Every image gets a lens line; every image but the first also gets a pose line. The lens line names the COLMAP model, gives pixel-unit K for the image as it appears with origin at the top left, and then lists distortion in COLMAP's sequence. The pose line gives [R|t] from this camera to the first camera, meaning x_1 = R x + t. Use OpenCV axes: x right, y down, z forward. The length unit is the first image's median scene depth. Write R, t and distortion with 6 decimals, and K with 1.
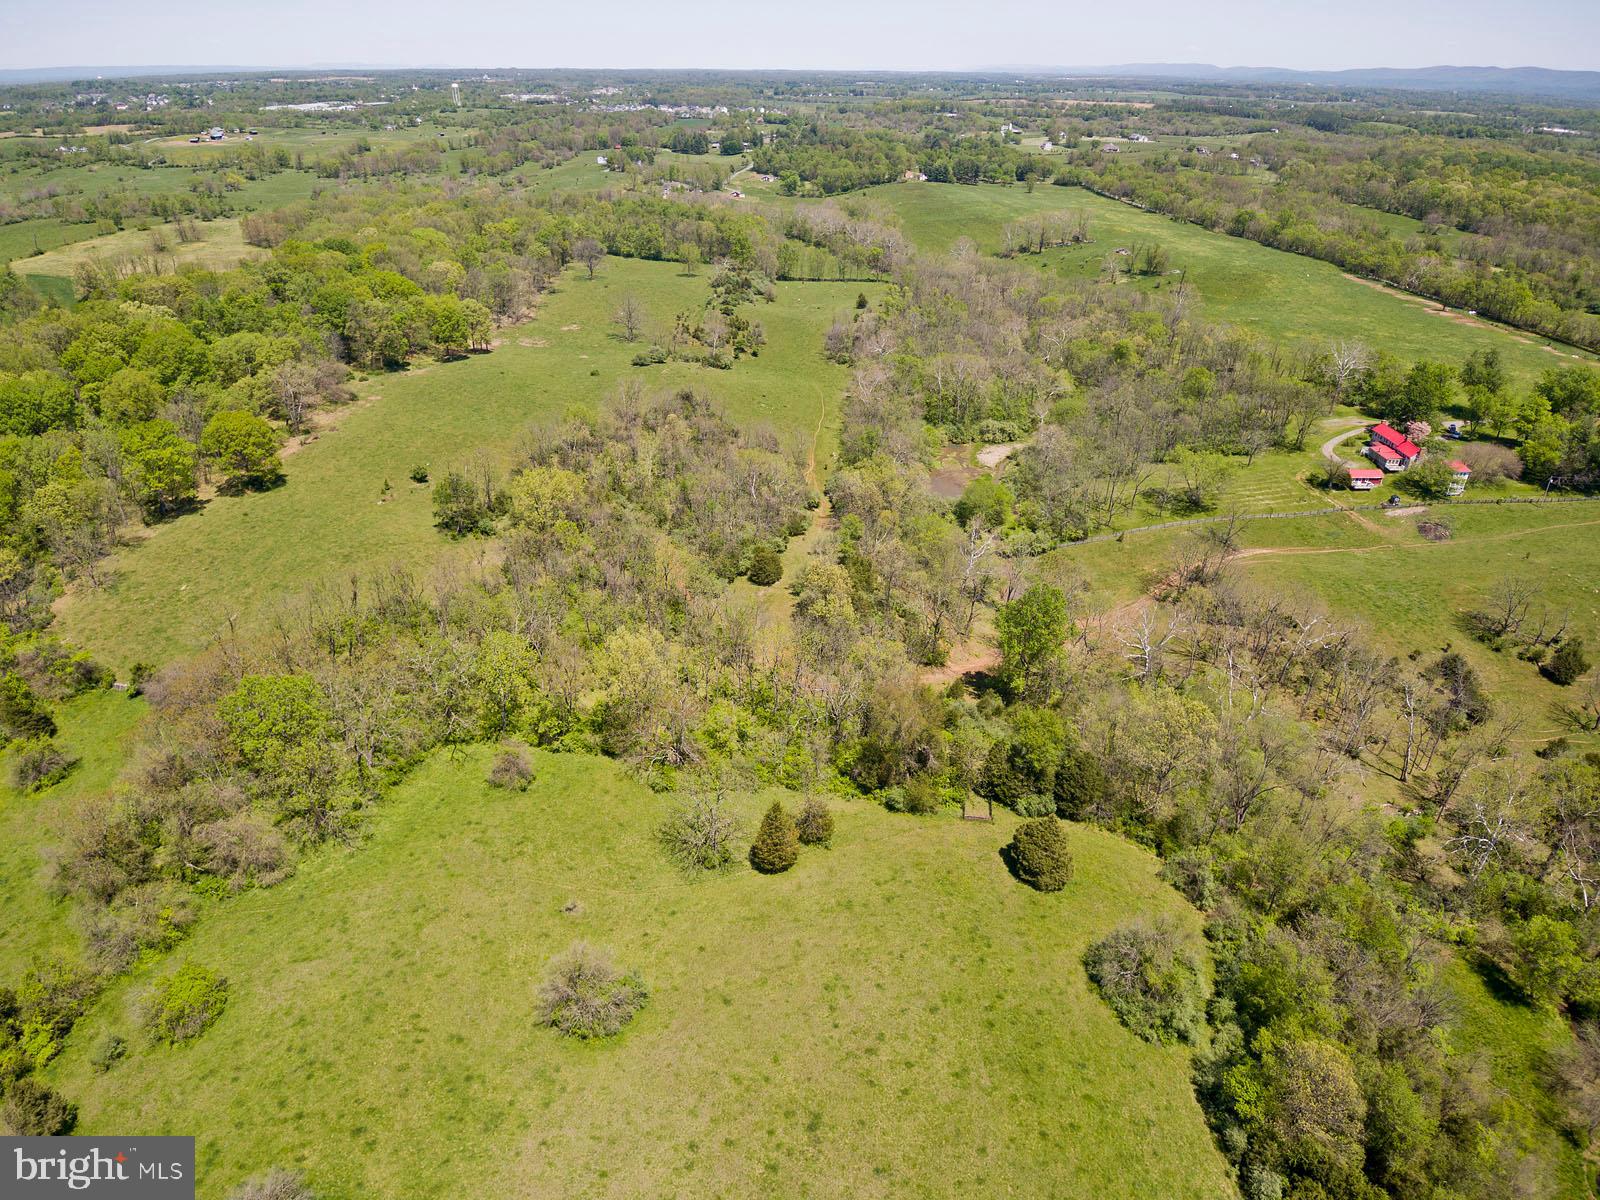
lens RADIAL K [[1003.0, 0, 763.9], [0, 1003.0, 605.1], [0, 0, 1]] dist [0.023454, -0.048966]
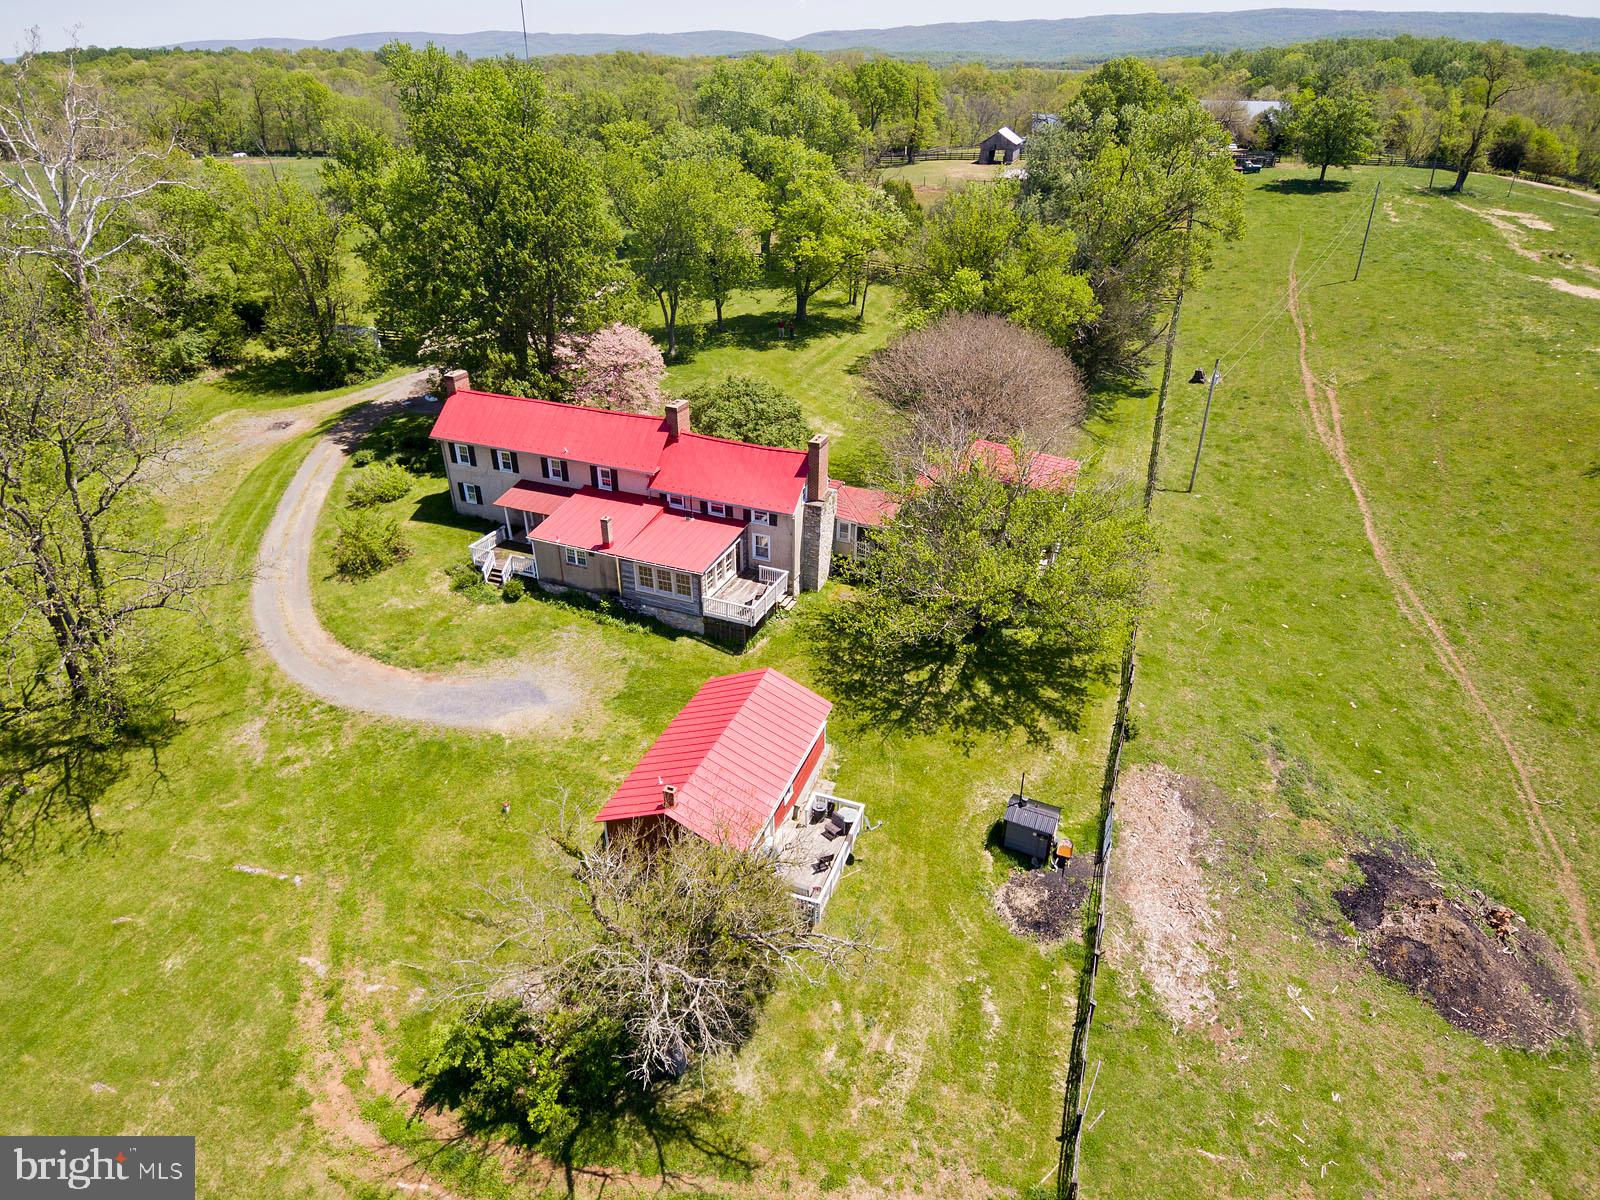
lens RADIAL K [[965.4, 0, 784.2], [0, 965.4, 599.3], [0, 0, 1]] dist [0.096392, -0.127339]
pose [[0.377390, -0.453473, 0.807427, 0.448307], [0.450727, 0.851603, 0.267615, -0.160074], [-0.808963, 0.262934, 0.525779, 0.818363]]
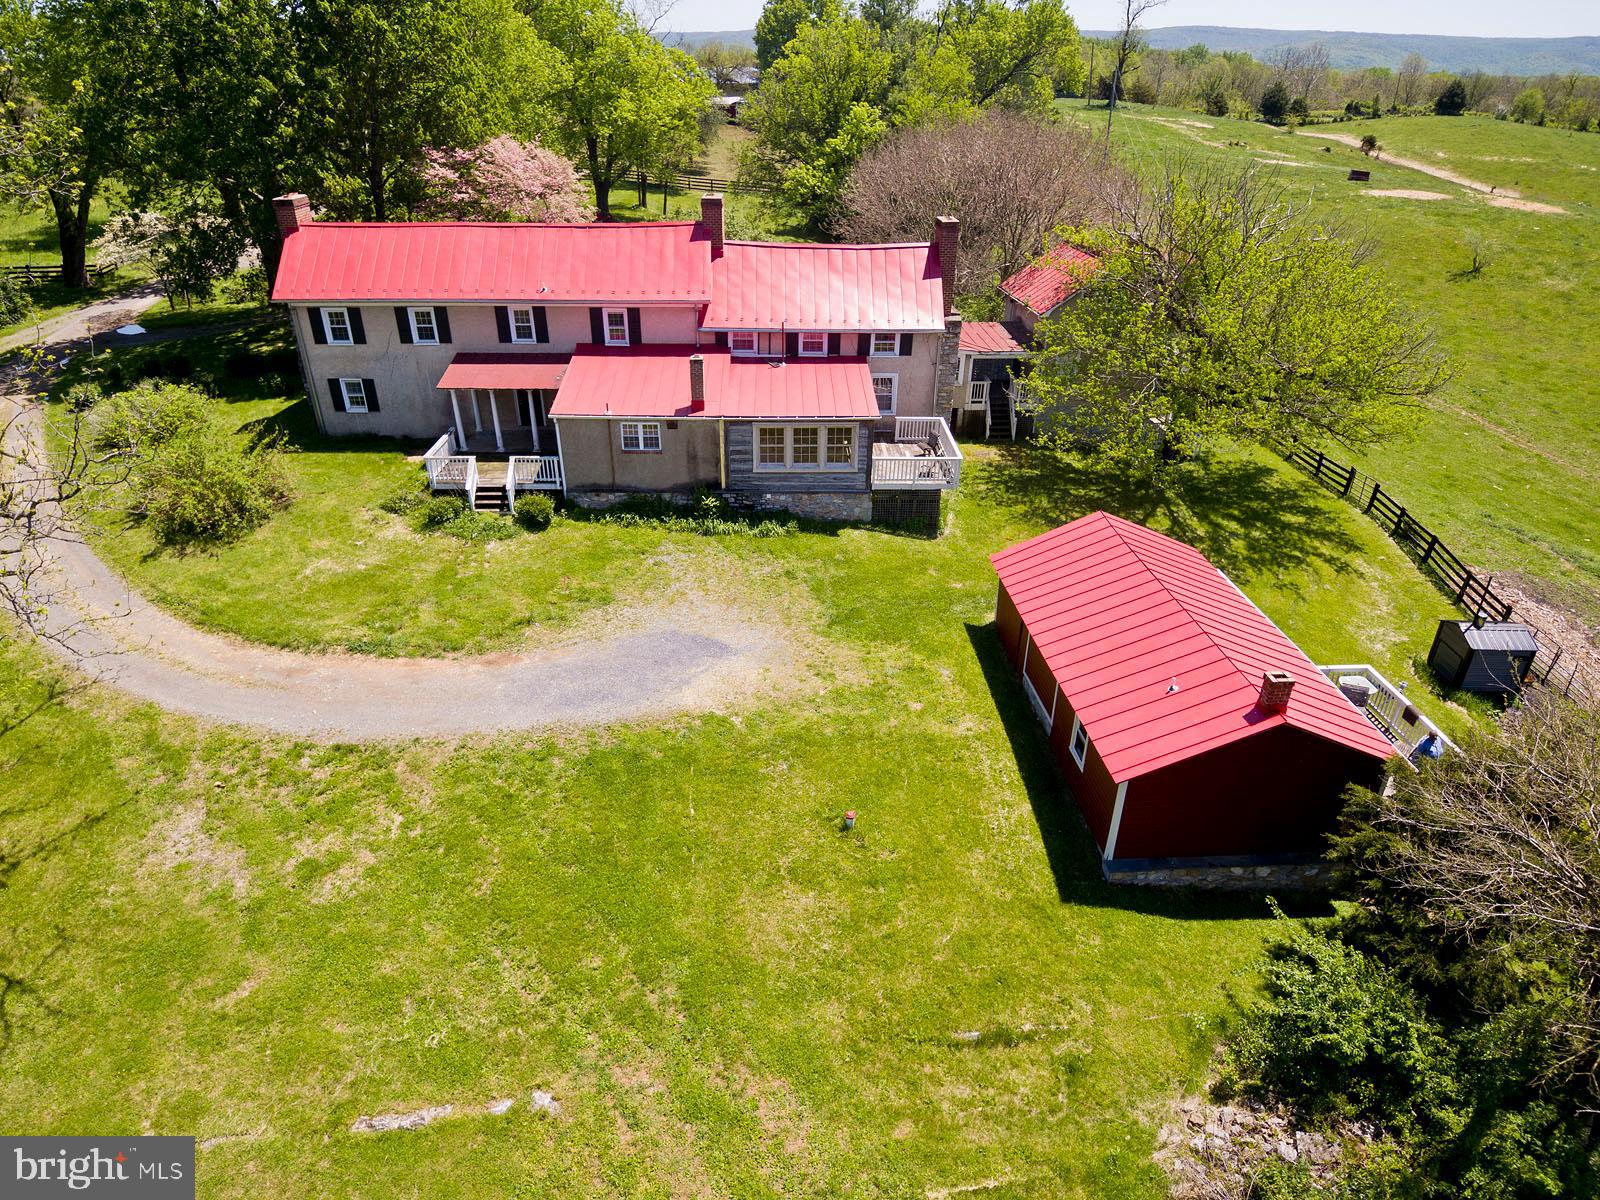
lens RADIAL K [[960.5, 0, 783.5], [0, 960.5, 605.0], [0, 0, 1]] dist [0.090847, -0.117237]
pose [[-0.031982, -0.478823, 0.877329, 0.472345], [0.482854, 0.761149, 0.433017, -0.160796], [-0.875117, 0.437471, 0.206859, 0.897777]]
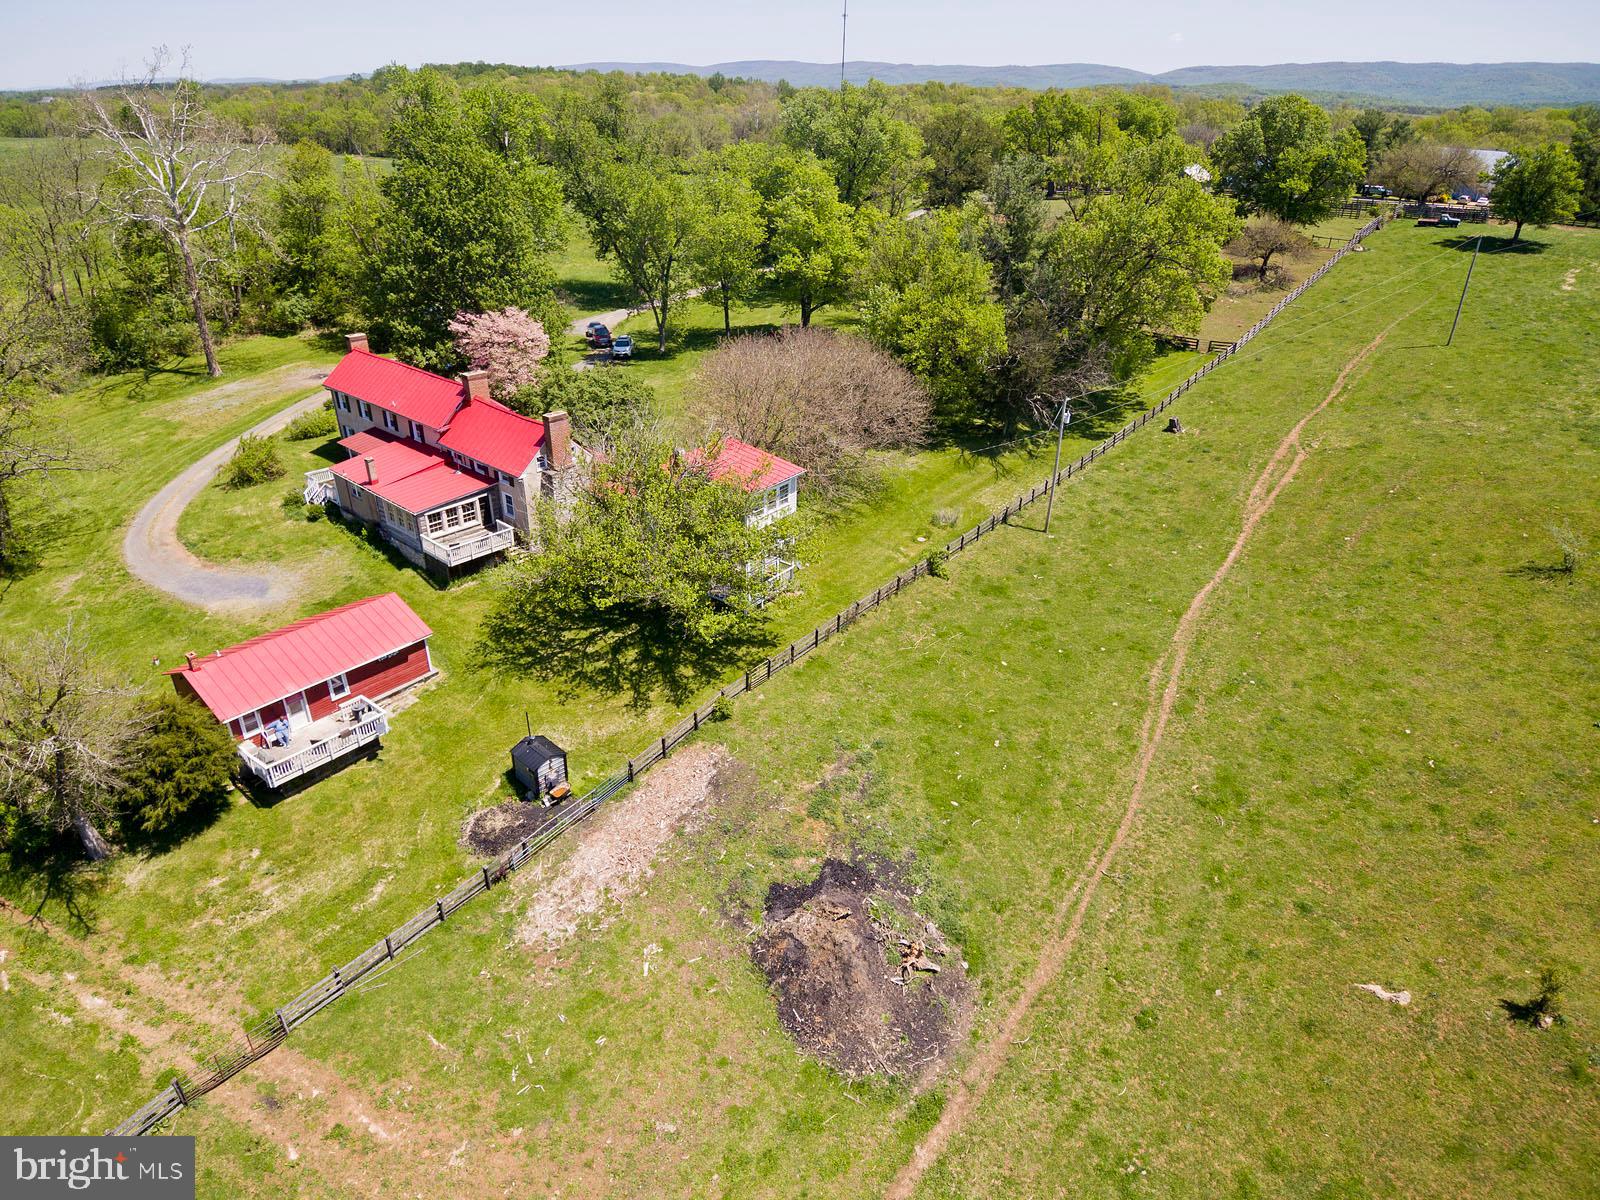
lens RADIAL K [[960.5, 0, 783.5], [0, 960.5, 605.0], [0, 0, 1]] dist [0.090847, -0.117237]
pose [[0.652707, -0.353331, 0.670172, 0.484545], [0.358276, 0.923377, 0.137888, -0.117312], [-0.667542, 0.150106, 0.729285, 0.743185]]
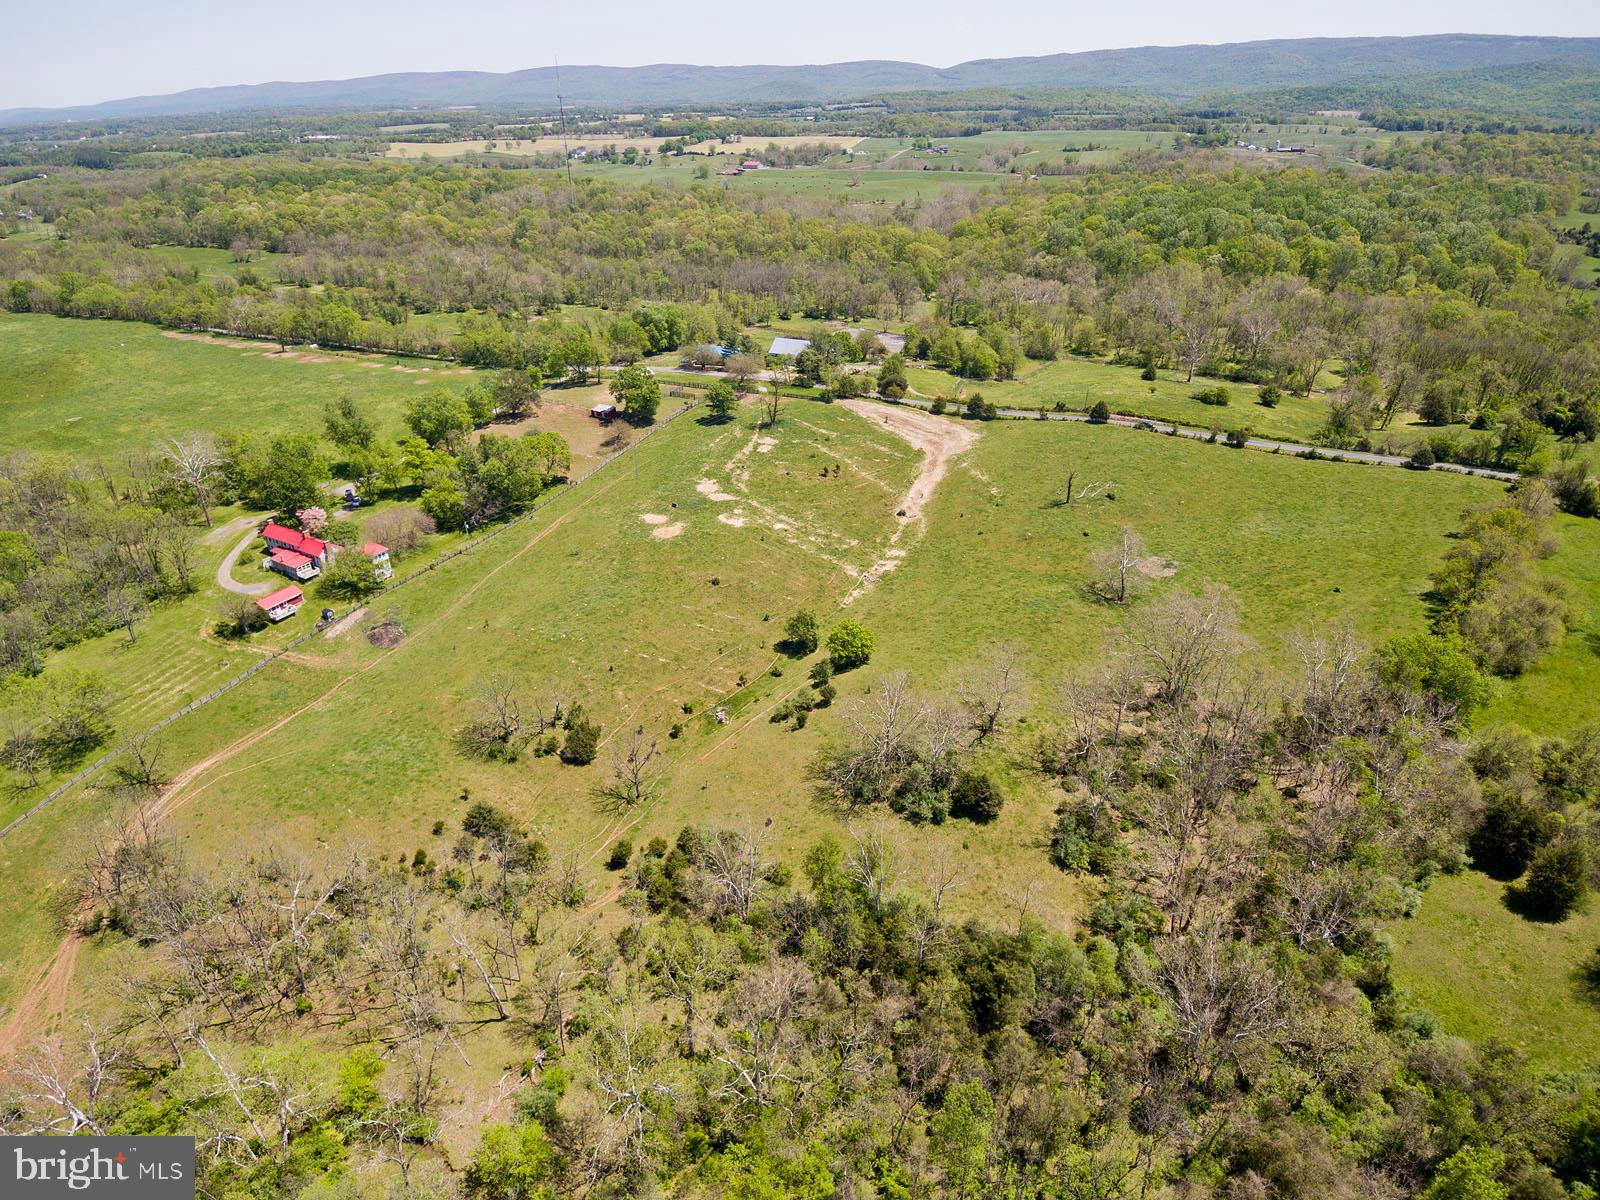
lens RADIAL K [[995.4, 0, 800.0], [0, 995.4, 600.0], [0, 0, 1]] dist [0.039690, -0.067946]
pose [[0.509721, -0.415923, 0.753122, 0.185904], [0.433398, 0.880327, 0.192846, -0.091416], [-0.743203, 0.228104, 0.628982, 0.171472]]
